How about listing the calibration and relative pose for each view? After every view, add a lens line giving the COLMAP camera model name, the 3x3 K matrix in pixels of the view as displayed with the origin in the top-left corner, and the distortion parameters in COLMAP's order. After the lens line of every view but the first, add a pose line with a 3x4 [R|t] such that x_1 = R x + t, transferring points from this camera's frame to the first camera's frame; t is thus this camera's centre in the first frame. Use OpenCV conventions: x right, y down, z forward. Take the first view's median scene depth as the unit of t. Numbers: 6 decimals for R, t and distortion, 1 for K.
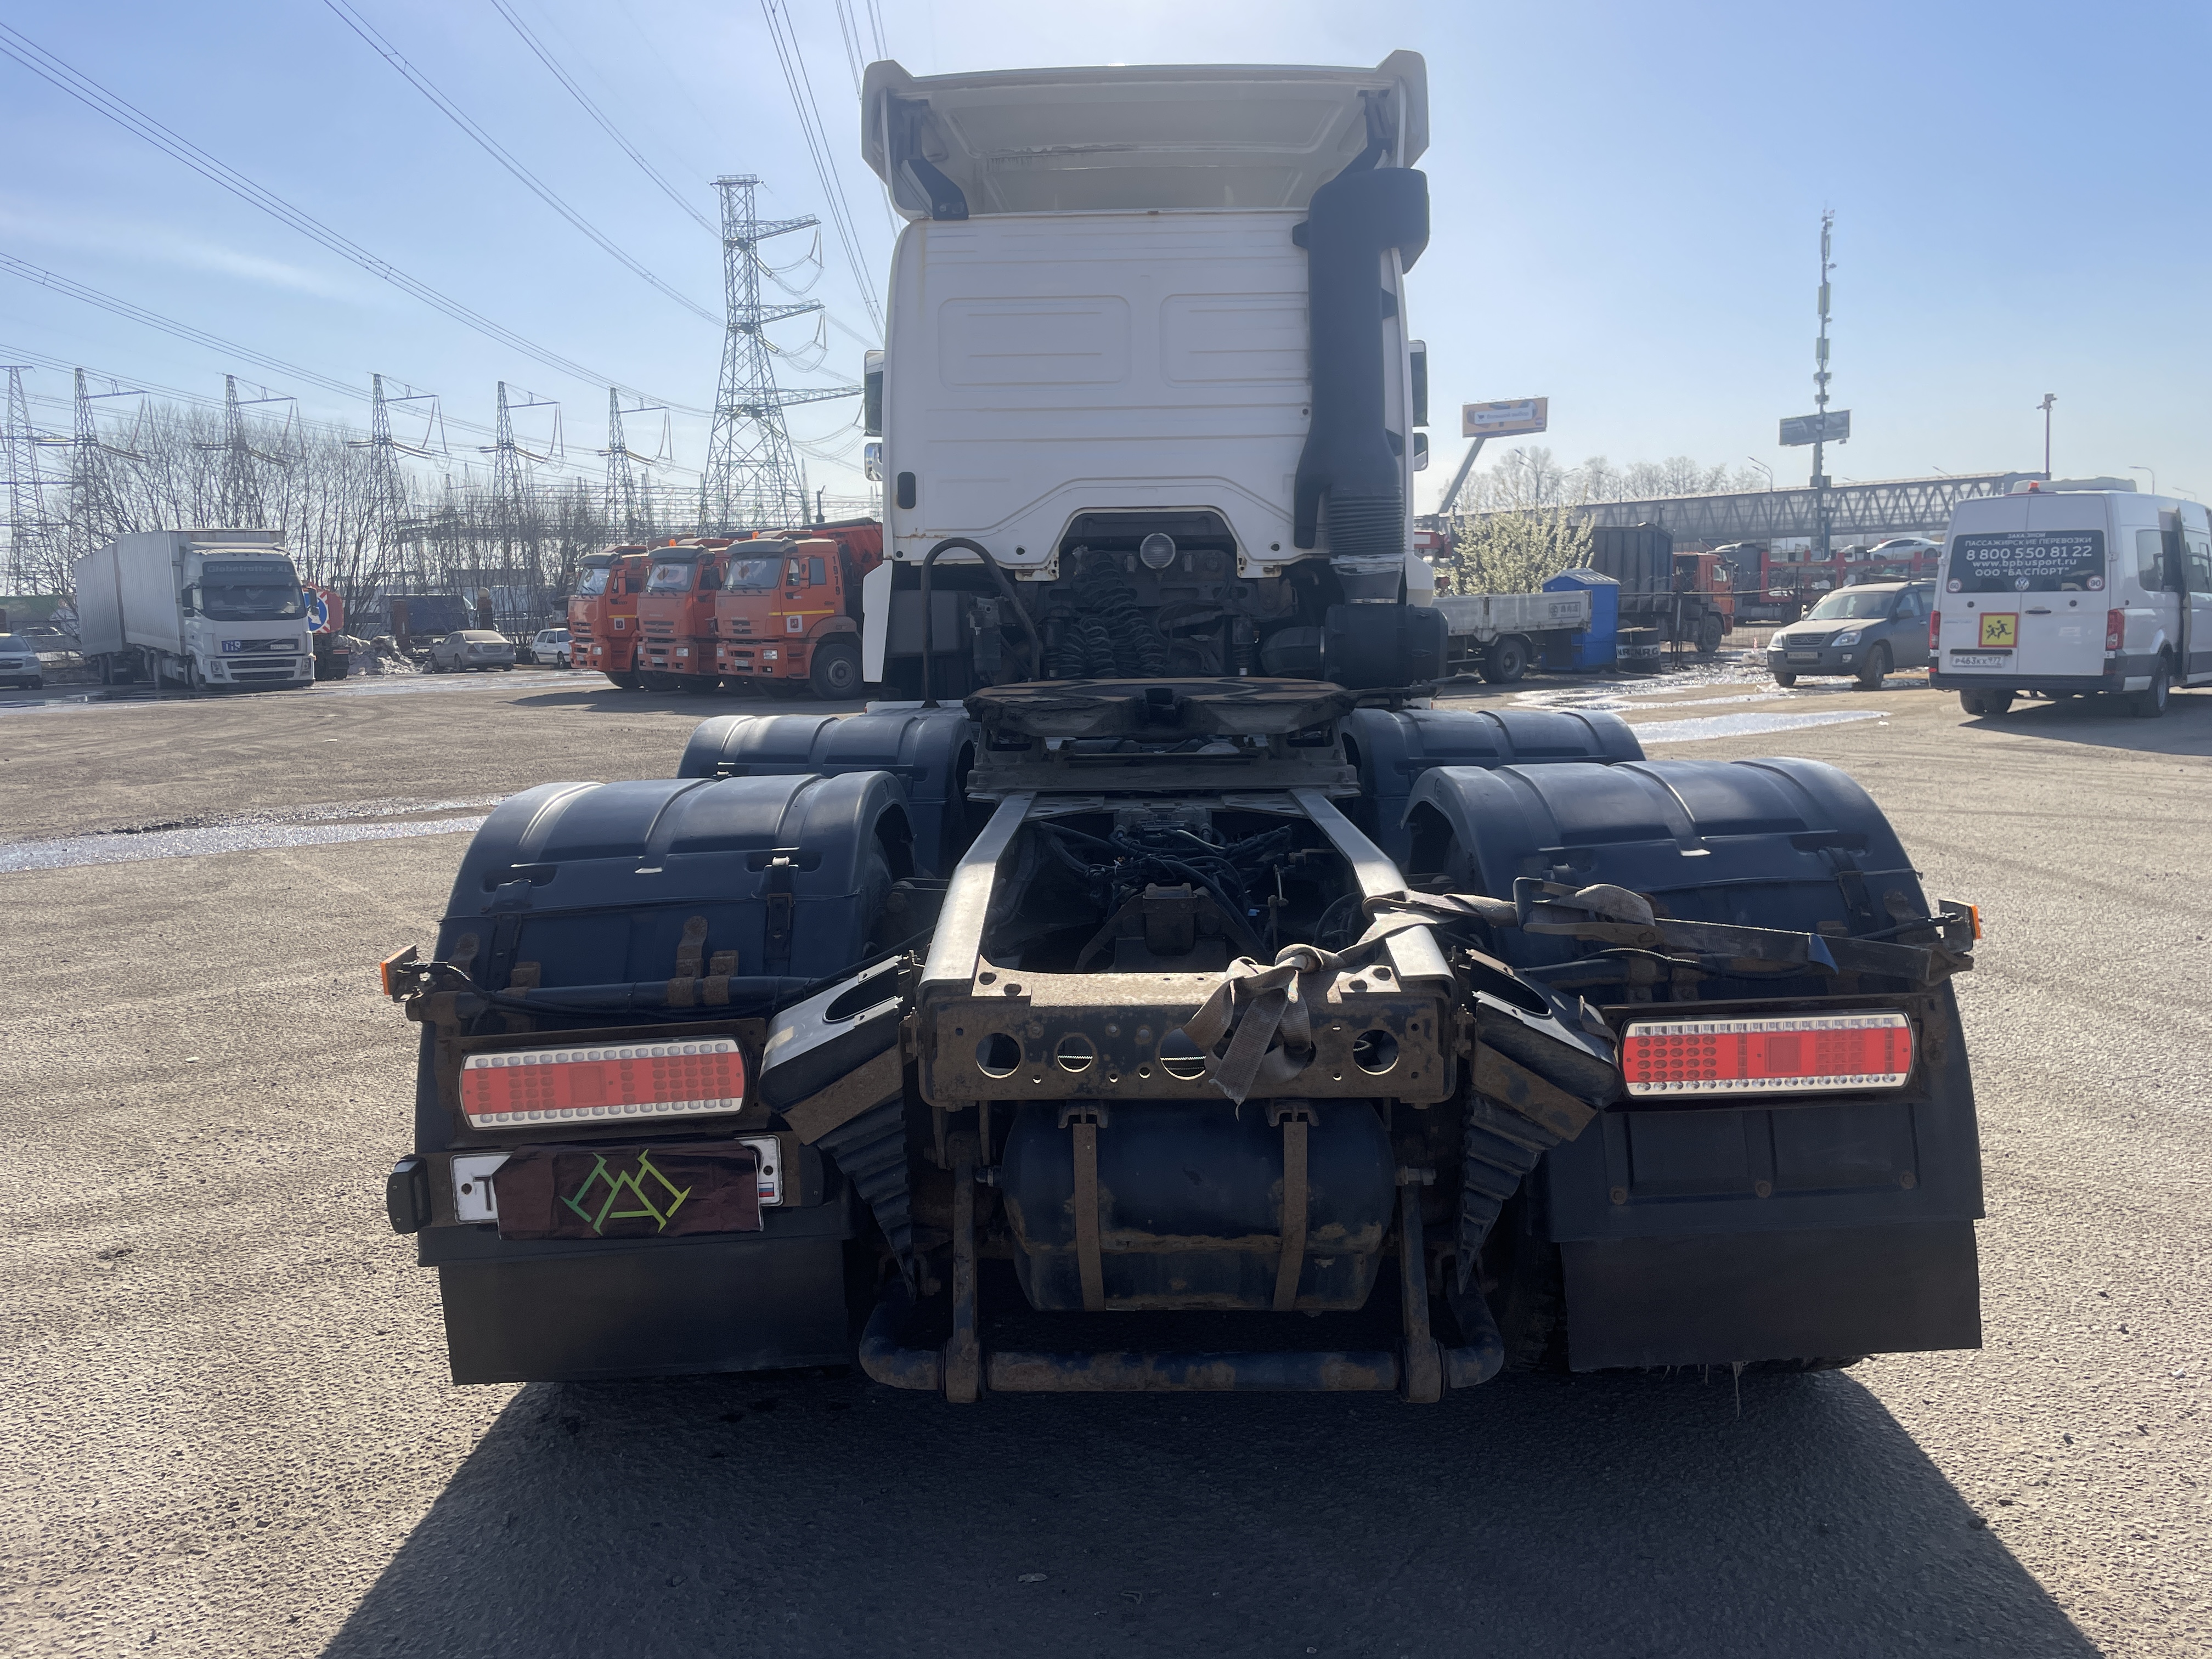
lens RADIAL K [[1654.5, 0, 1108.5], [0, 1654.5, 819.4], [0, 0, 1]] dist [0.109030, -0.151232]
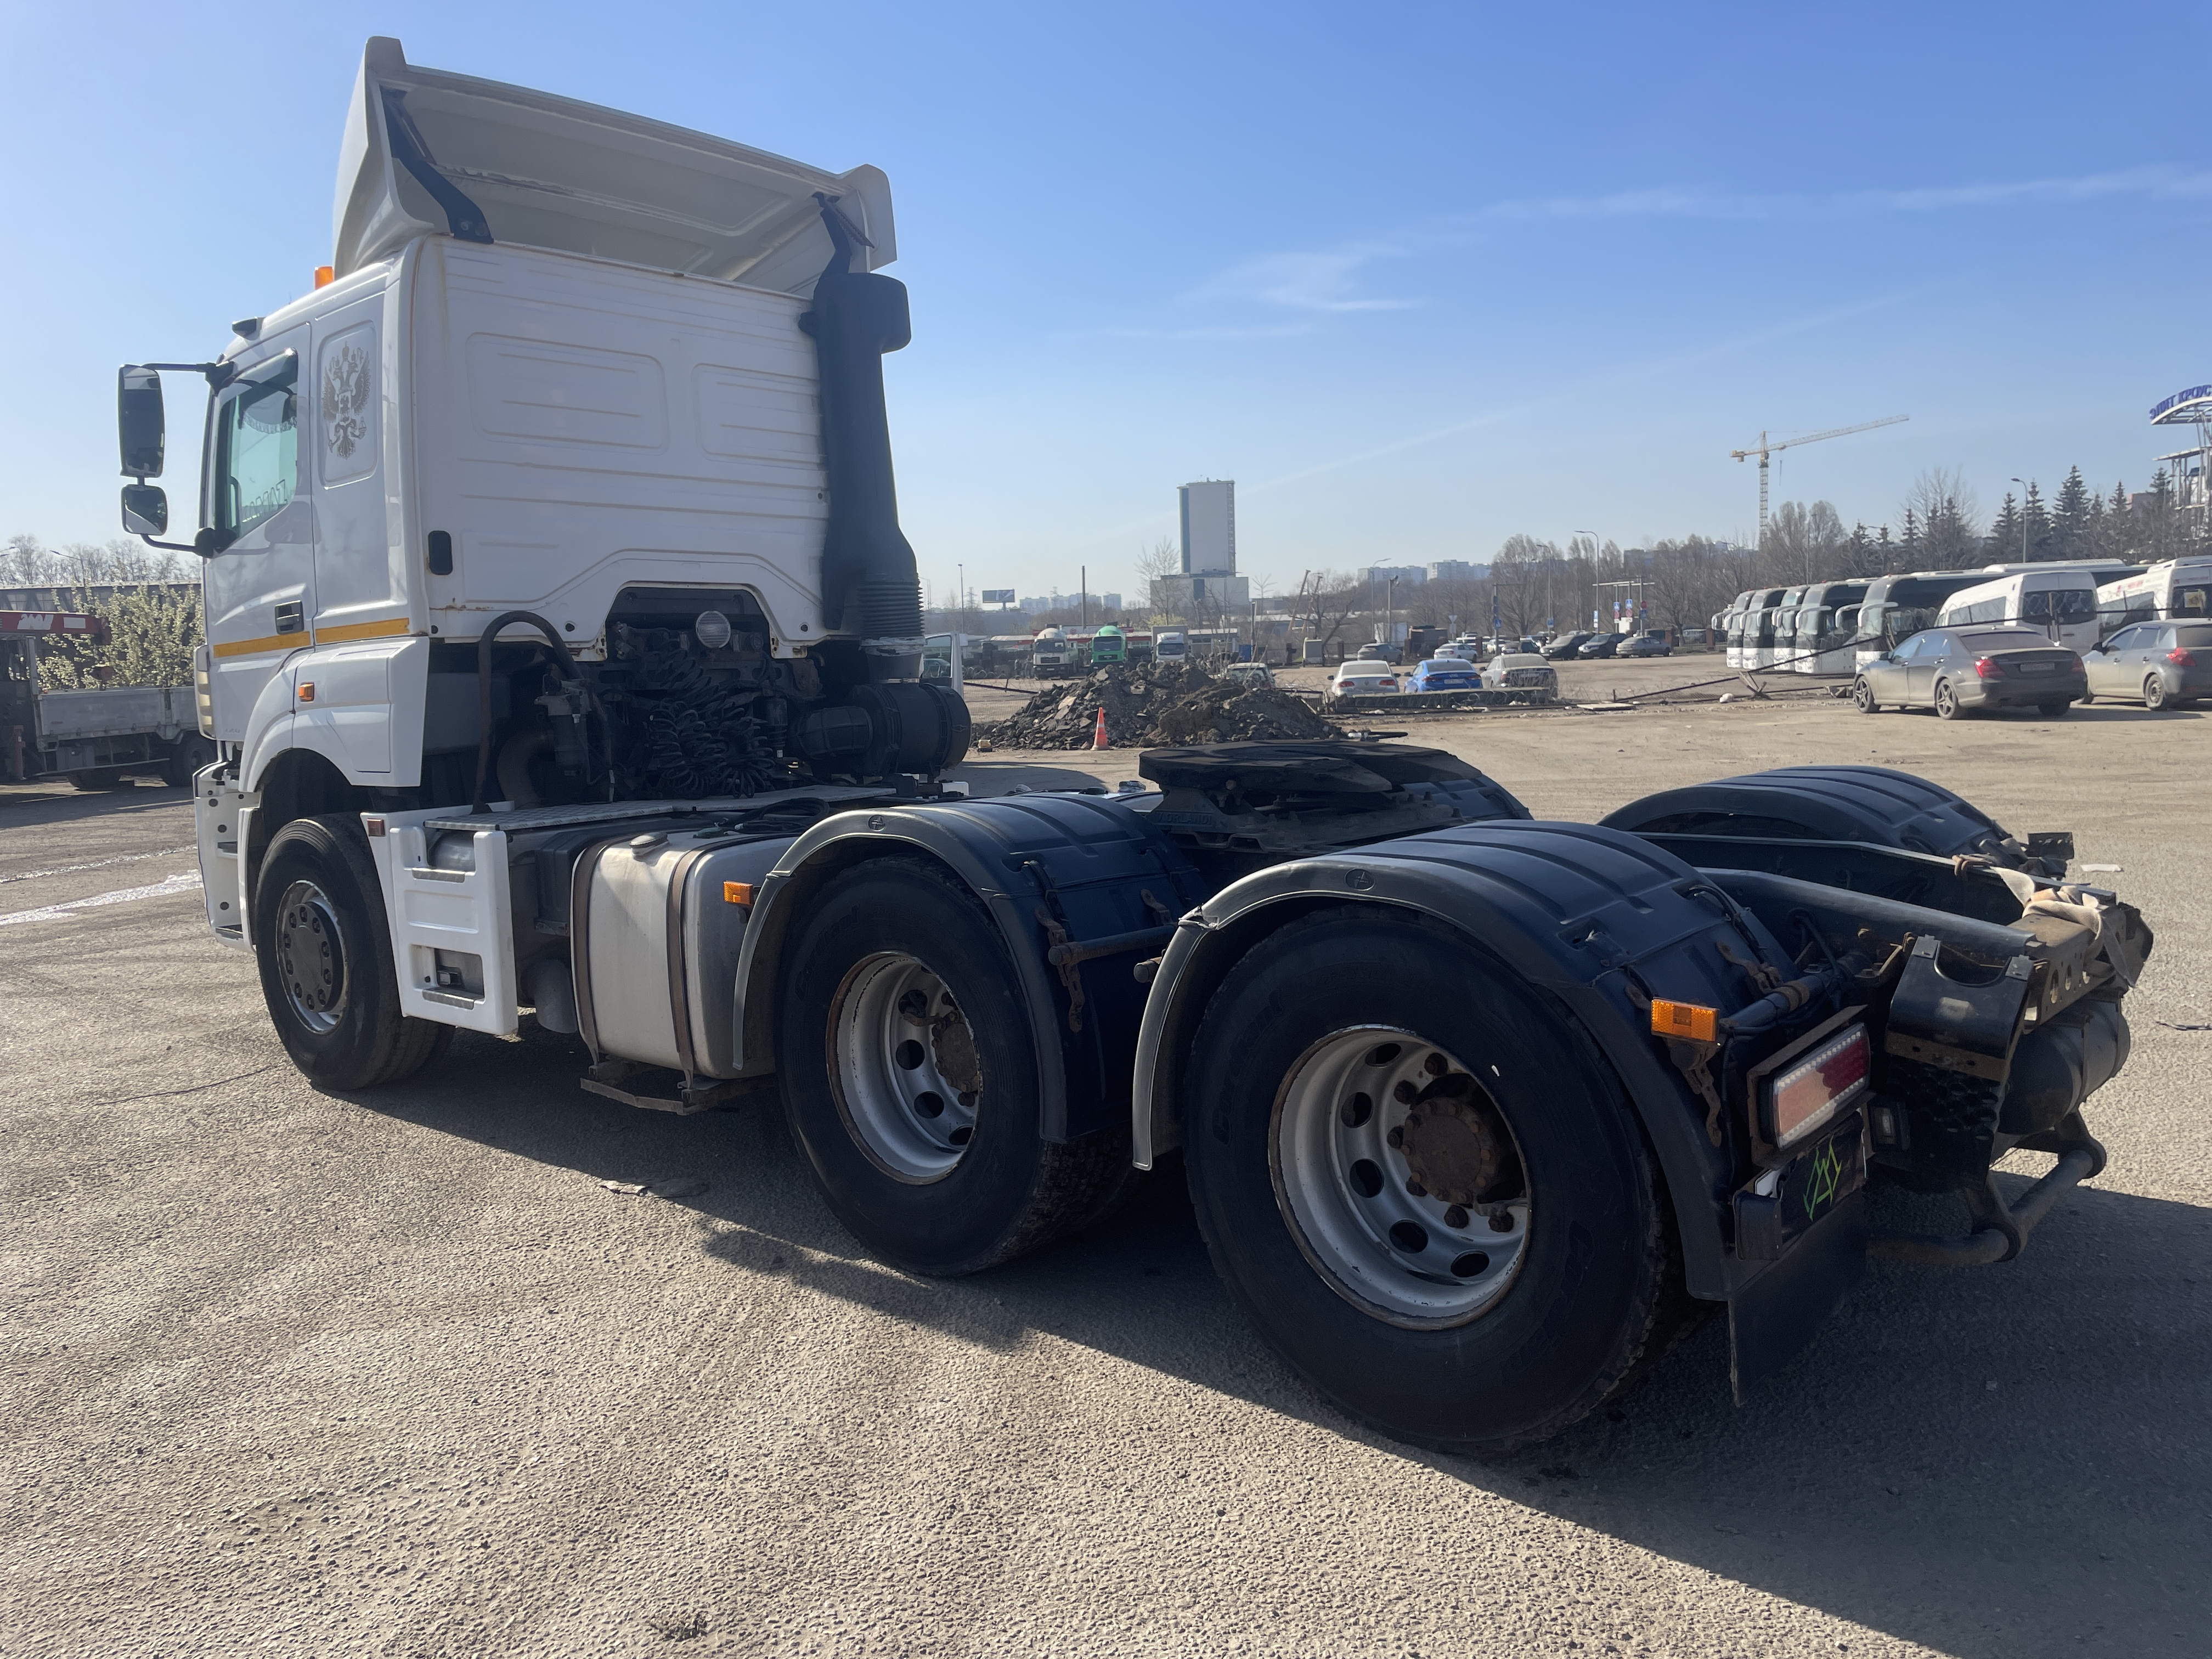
lens RADIAL K [[1654.5, 0, 1108.5], [0, 1654.5, 819.4], [0, 0, 1]] dist [0.109030, -0.151232]
pose [[0.650755, -0.075138, 0.755561, -0.542322], [0.116404, 0.993201, -0.001487, -0.027106], [-0.750312, 0.088919, 0.655077, 0.220093]]
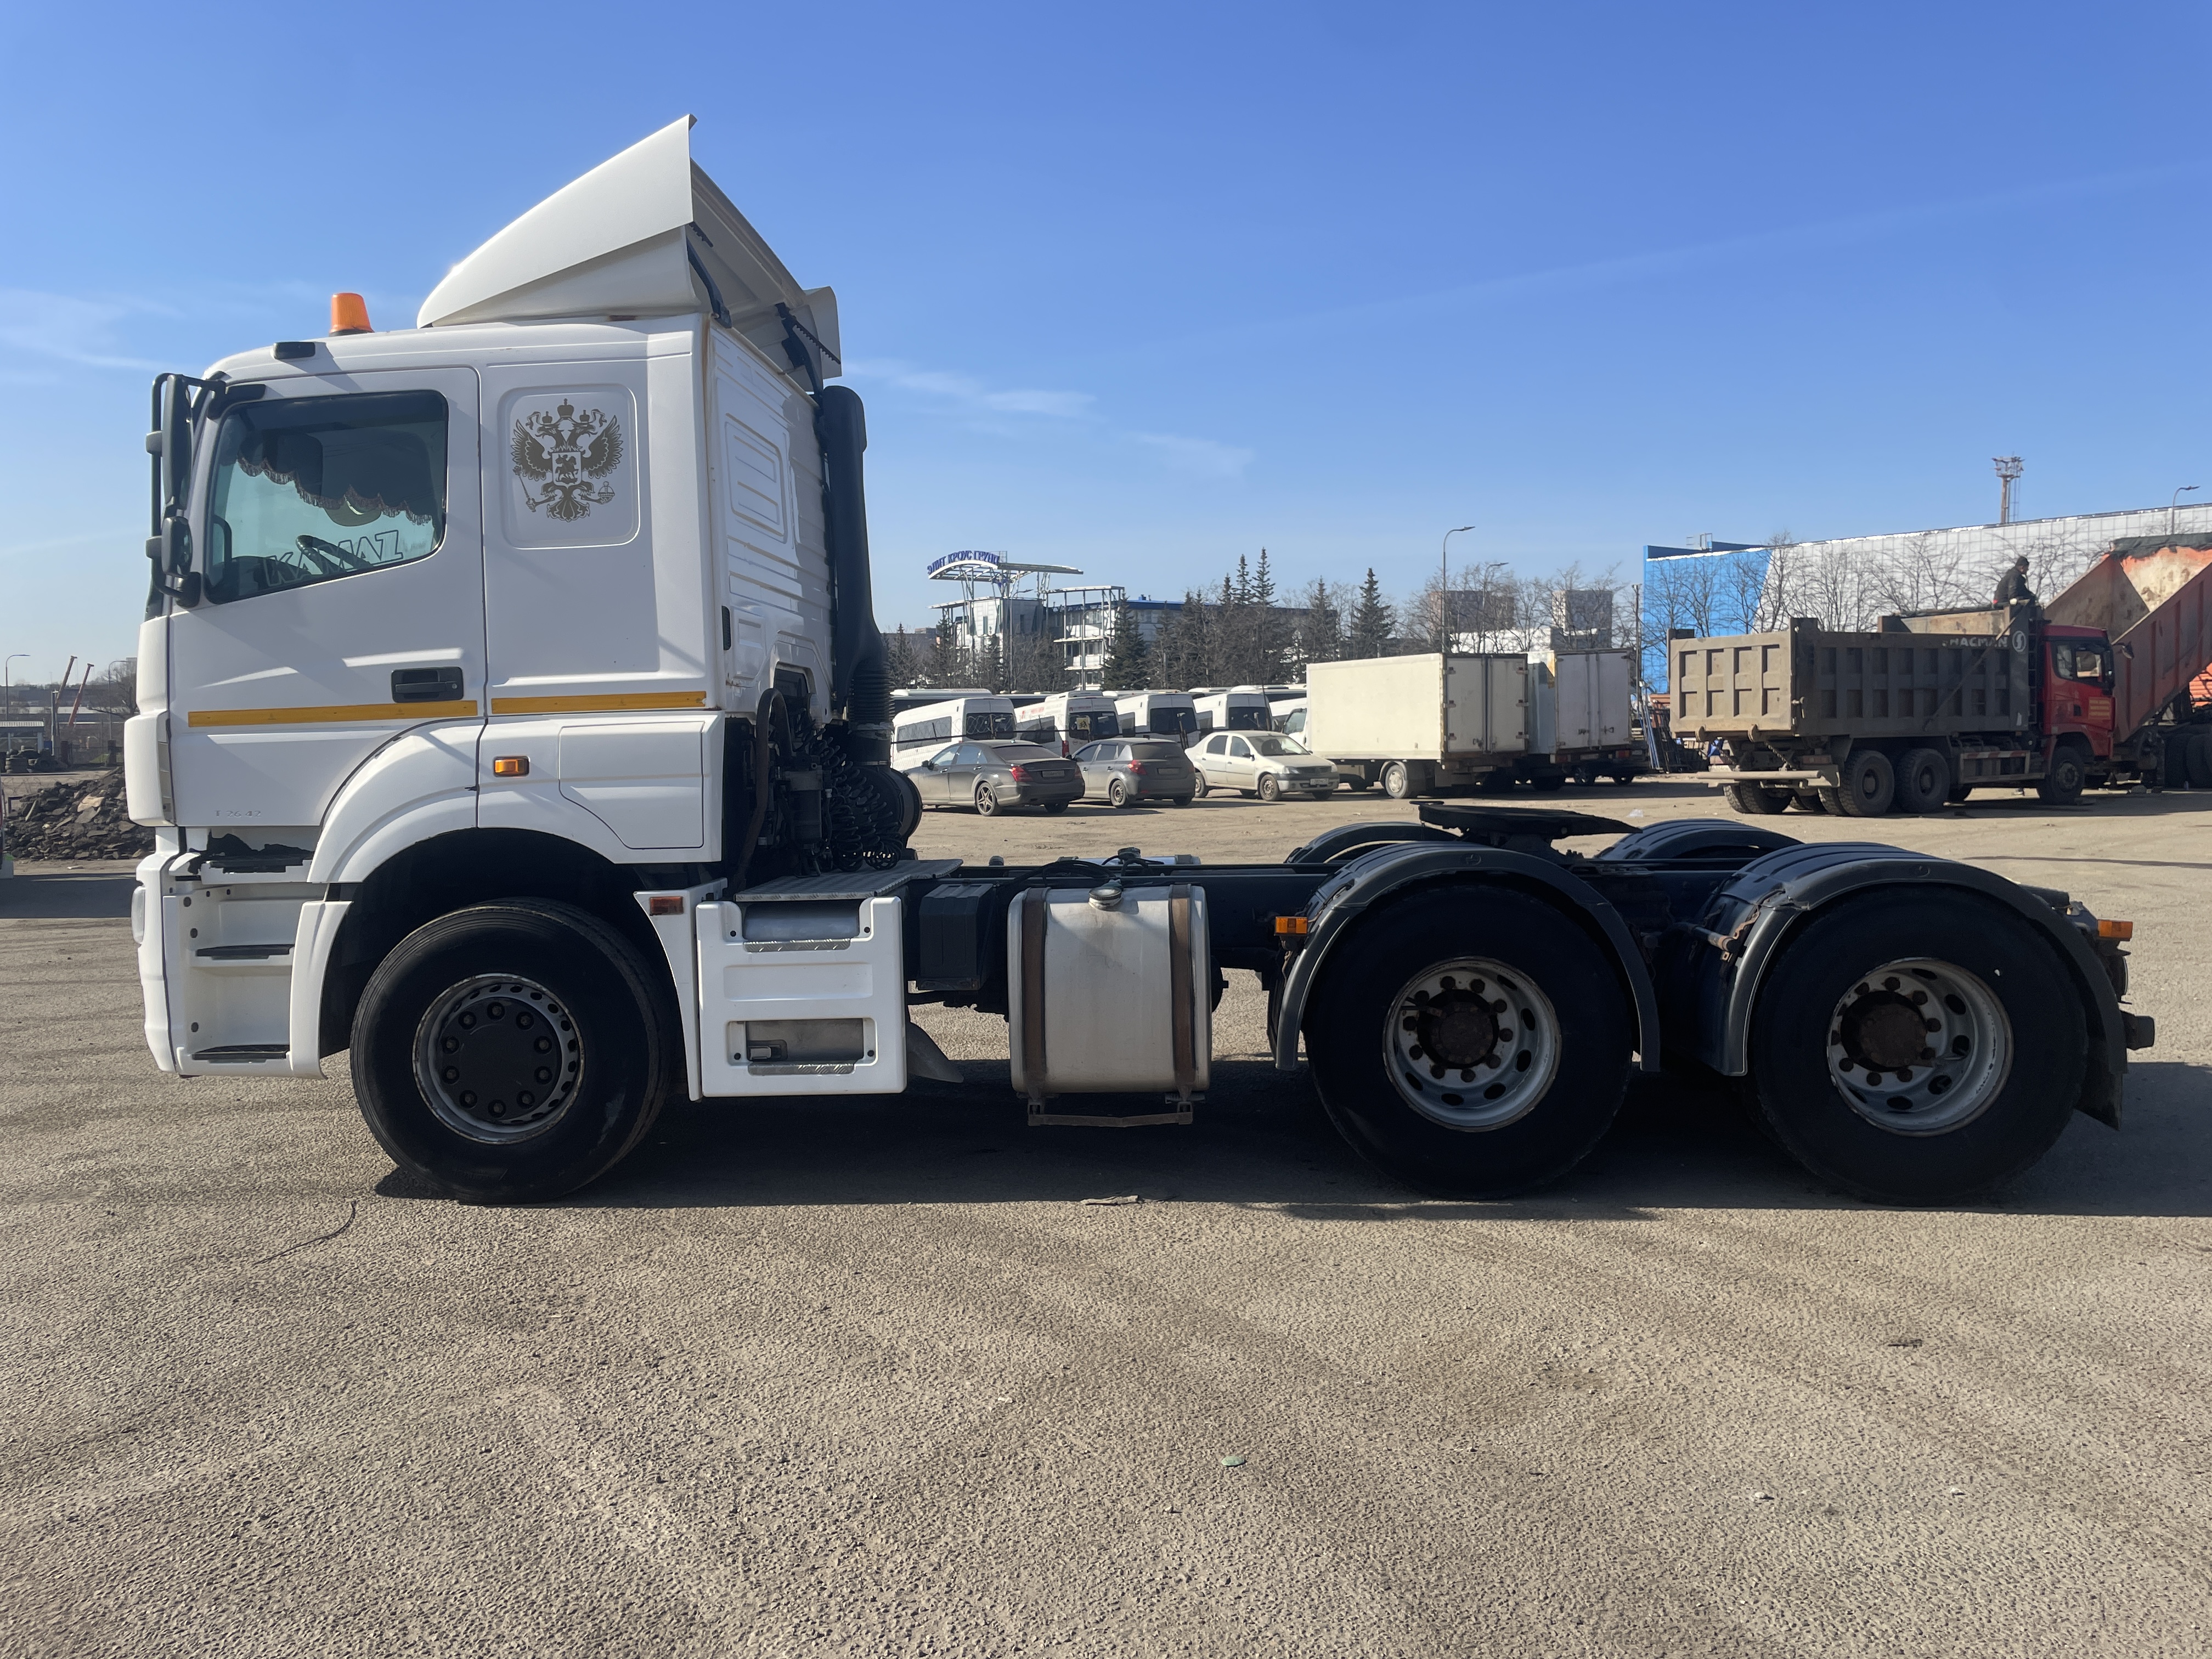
lens RADIAL K [[1656.2, 0, 1087.1], [0, 1656.2, 827.3], [0, 0, 1]] dist [0.083964, -0.101525]
pose [[0.037080, -0.034851, 0.998704, -0.936836], [0.140730, 0.989614, 0.029309, -0.098645], [-0.989353, 0.139461, 0.041600, 0.798896]]
